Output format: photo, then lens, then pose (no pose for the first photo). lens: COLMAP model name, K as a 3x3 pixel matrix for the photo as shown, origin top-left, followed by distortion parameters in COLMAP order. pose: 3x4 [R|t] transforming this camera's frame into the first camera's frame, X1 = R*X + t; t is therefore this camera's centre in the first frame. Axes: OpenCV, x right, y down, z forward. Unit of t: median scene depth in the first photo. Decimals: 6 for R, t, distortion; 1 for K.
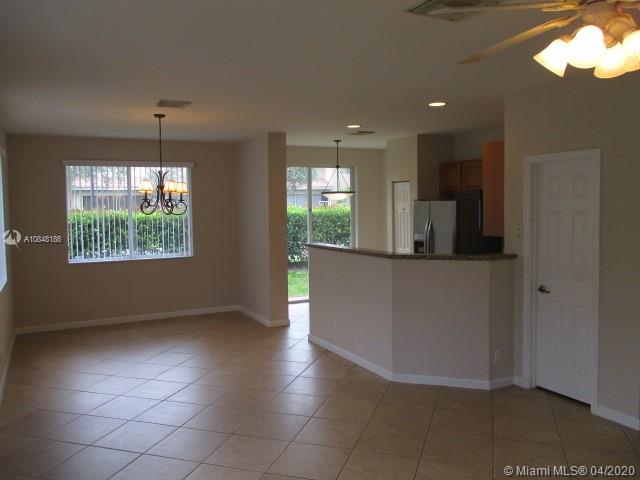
lens RADIAL K [[527.8, 0, 320.0], [0, 527.8, 240.0], [0, 0, 1]] dist [-0.011085, 0.001866]
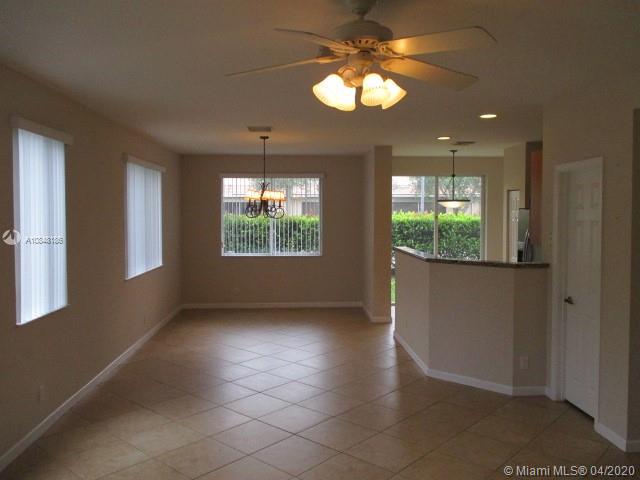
lens RADIAL K [[535.0, 0, 318.2], [0, 535.0, 232.7], [0, 0, 1]] dist [-0.015267, -0.001707]
pose [[0.912372, 0.030134, -0.408252, 0.250169], [-0.041489, 0.998959, -0.018986, 0.004091], [0.407254, 0.034260, 0.912672, -0.063719]]
